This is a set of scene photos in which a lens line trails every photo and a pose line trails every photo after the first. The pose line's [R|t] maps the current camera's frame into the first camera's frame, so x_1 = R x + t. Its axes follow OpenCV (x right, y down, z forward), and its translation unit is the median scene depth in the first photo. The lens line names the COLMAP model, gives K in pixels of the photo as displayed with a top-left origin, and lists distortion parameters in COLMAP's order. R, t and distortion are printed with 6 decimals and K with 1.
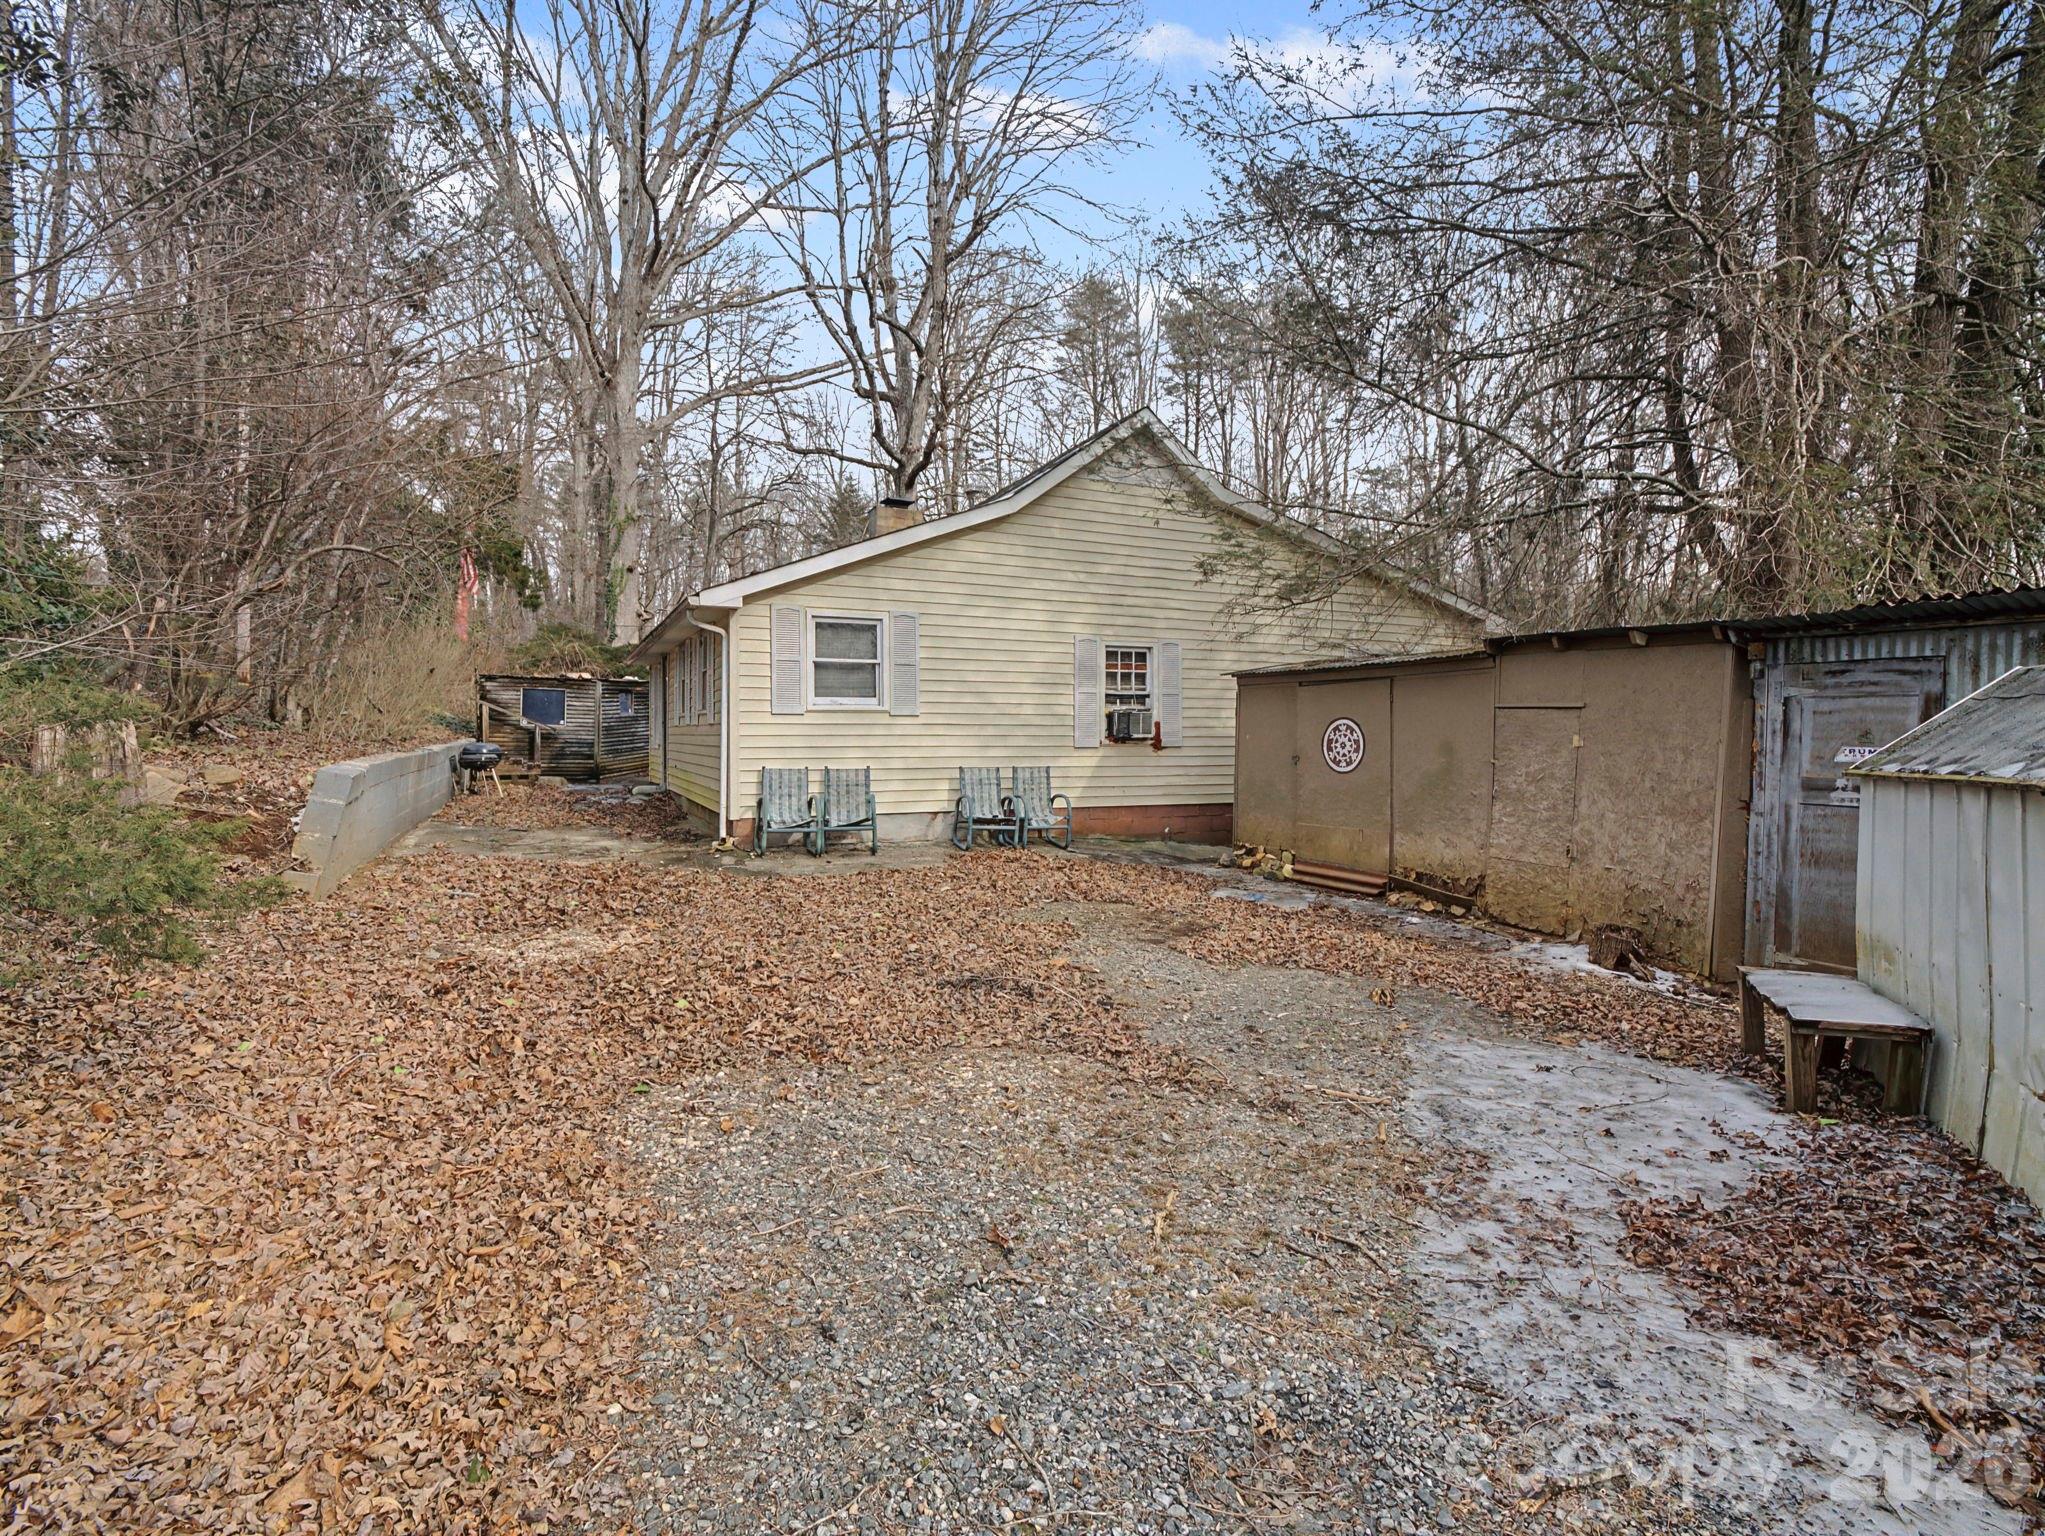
lens RADIAL K [[987.6, 0, 1031.3], [0, 987.6, 748.4], [0, 0, 1]] dist [-0.011097, -0.000131]
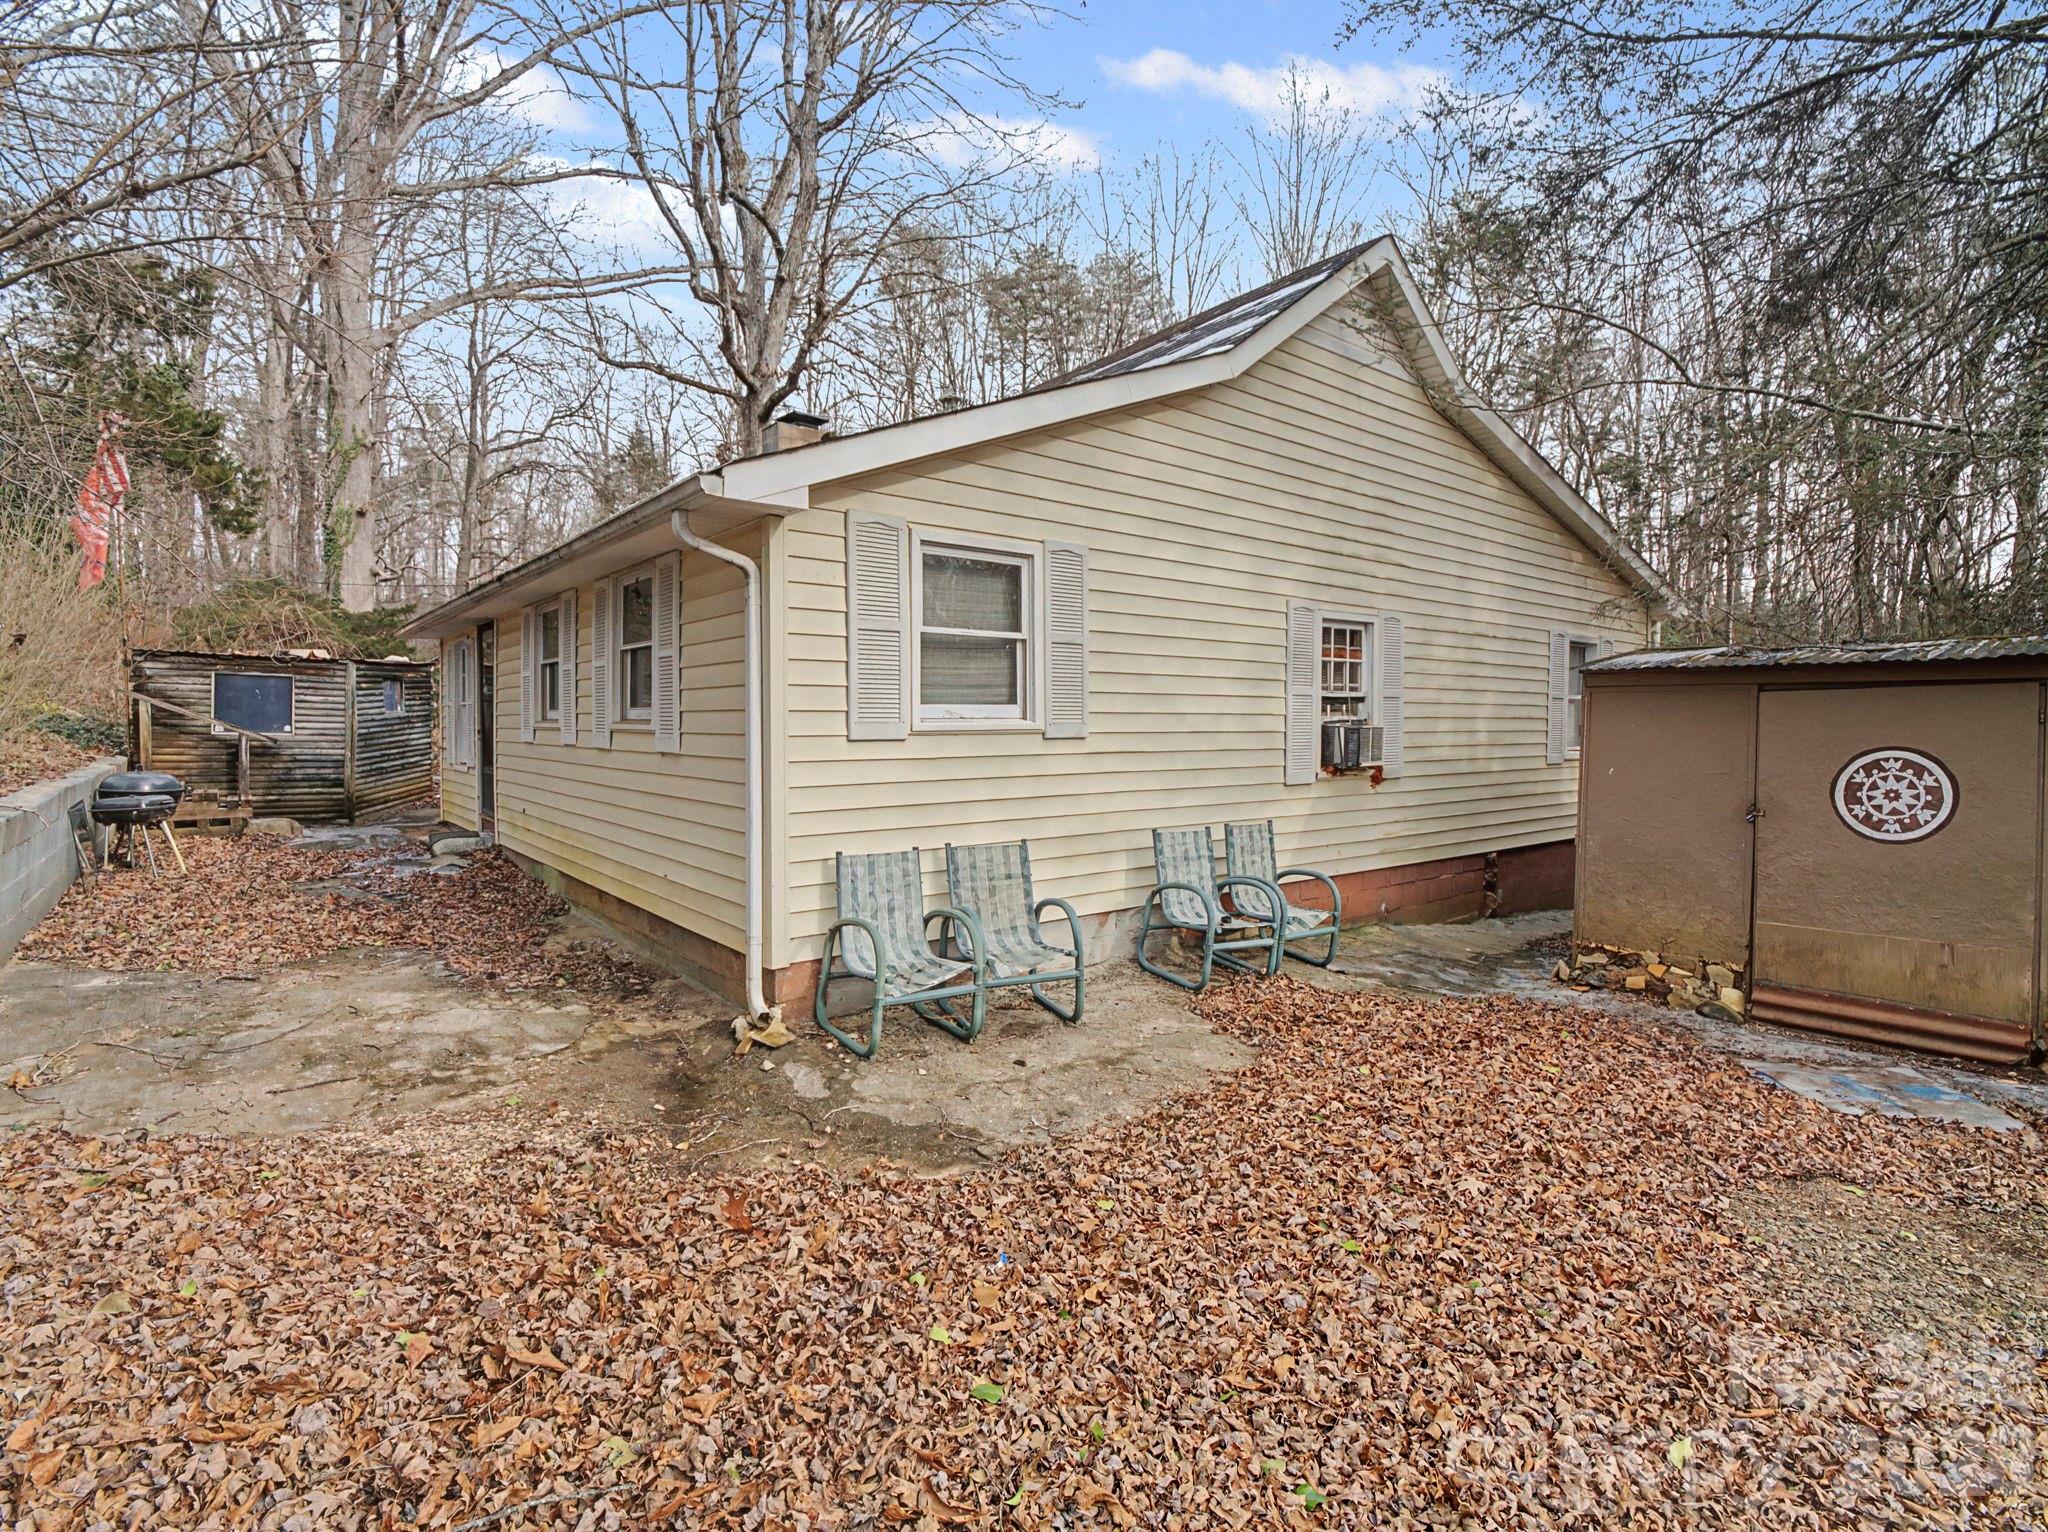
lens RADIAL K [[989.1, 0, 1020.9], [0, 989.1, 752.9], [0, 0, 1]] dist [-0.011097, -0.000131]
pose [[0.974639, -0.008013, 0.223641, -0.282487], [0.003793, 0.999807, 0.019294, -0.036987], [-0.223753, -0.017957, 0.974481, 0.501590]]
